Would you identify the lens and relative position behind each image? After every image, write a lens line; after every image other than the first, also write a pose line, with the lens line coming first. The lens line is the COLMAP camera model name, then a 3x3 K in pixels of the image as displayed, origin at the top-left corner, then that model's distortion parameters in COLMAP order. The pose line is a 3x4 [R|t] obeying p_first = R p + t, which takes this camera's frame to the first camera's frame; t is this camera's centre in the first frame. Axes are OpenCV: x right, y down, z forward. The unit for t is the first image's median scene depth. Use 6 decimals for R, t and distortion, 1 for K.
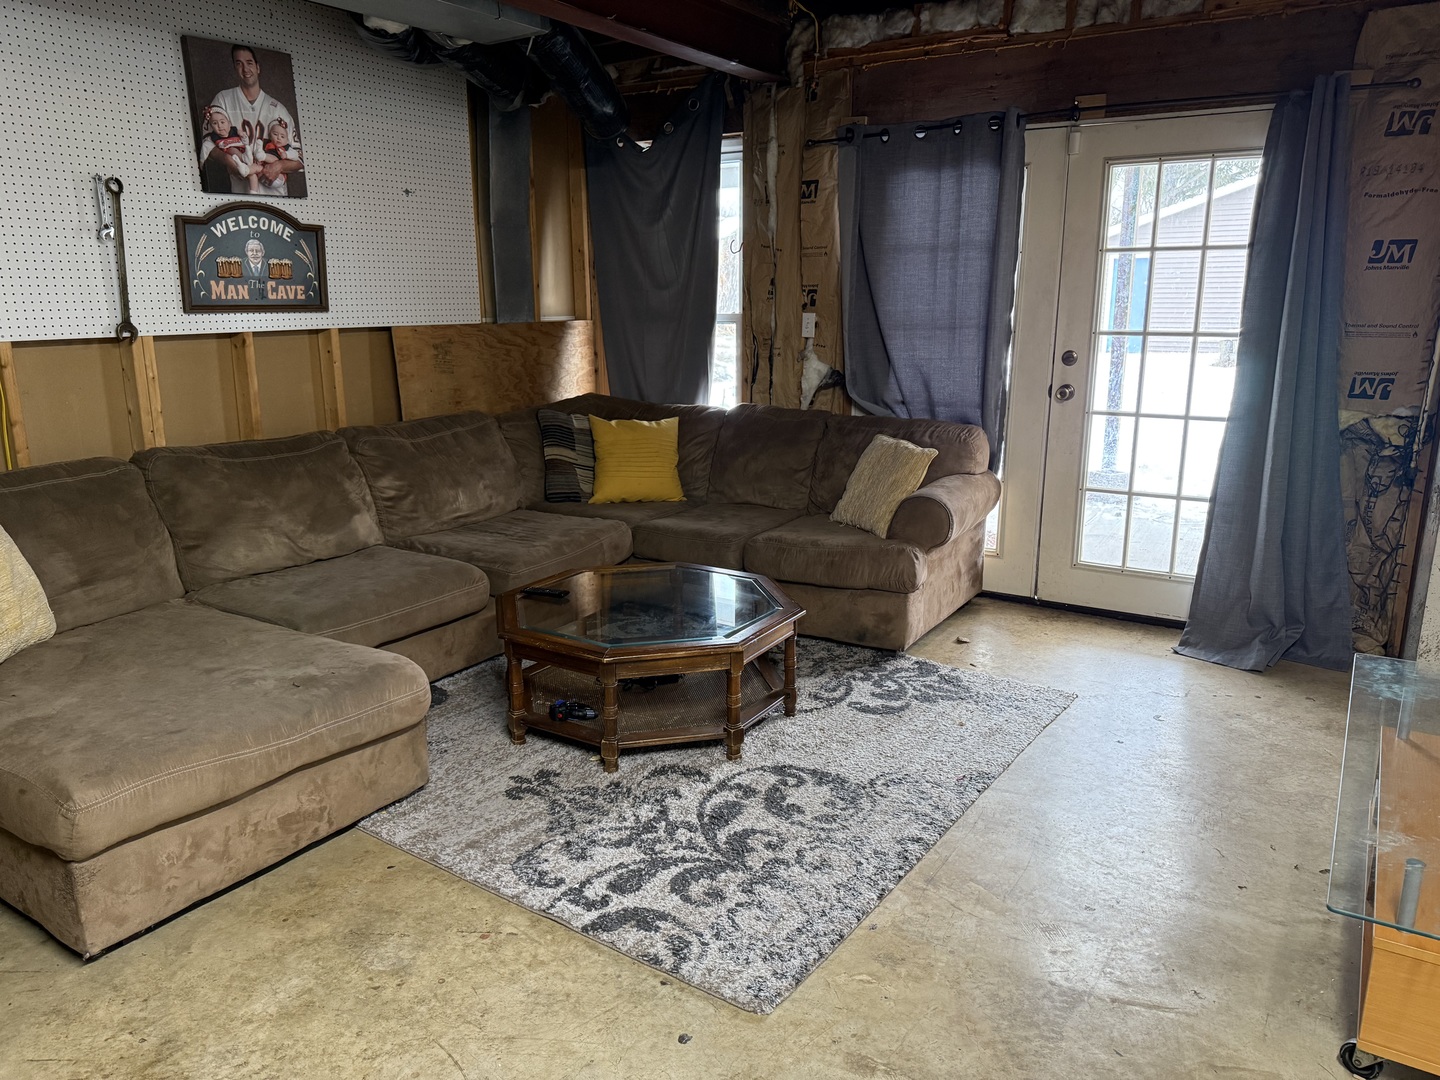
lens RADIAL K [[1009.3, 0, 726.1], [0, 1009.3, 535.1], [0, 0, 1]] dist [0.058307, -0.075629]
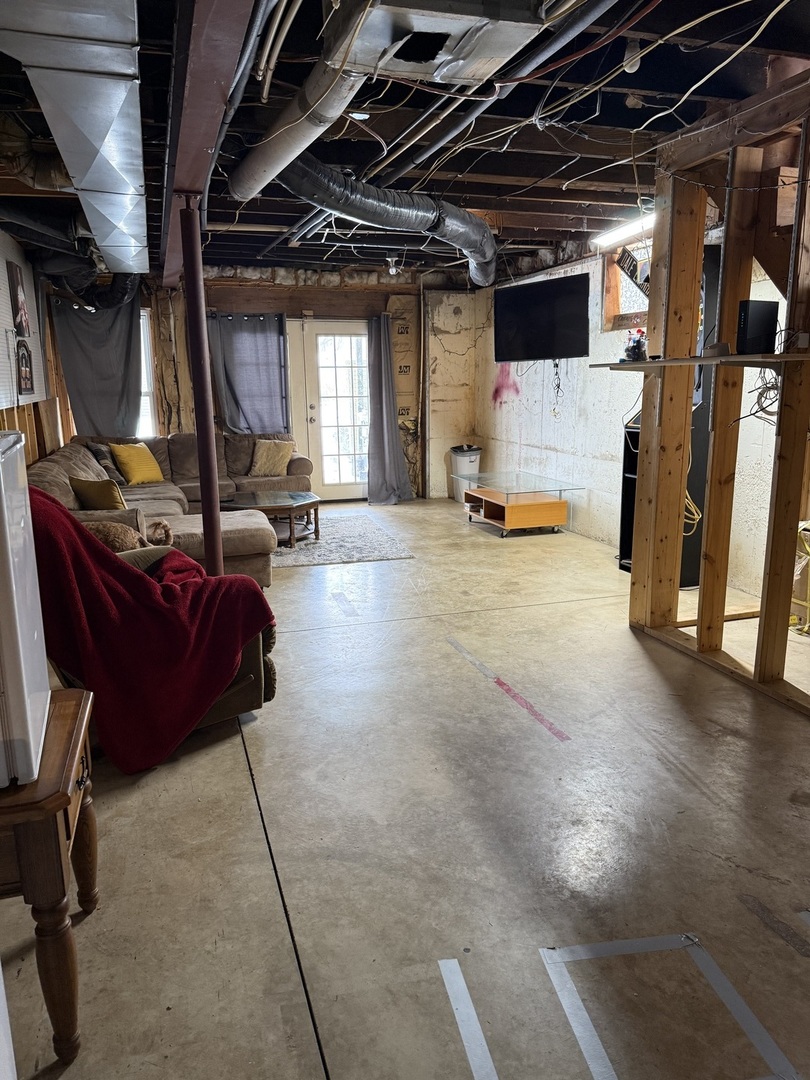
lens RADIAL K [[756.9, 0, 403.6], [0, 756.9, 539.9], [0, 0, 1]] dist [0.058307, -0.075629]
pose [[0.647987, -0.161064, 0.744427, -1.034782], [0.178767, 0.982244, 0.056910, 0.098102], [-0.740375, 0.096202, 0.665274, -0.464353]]
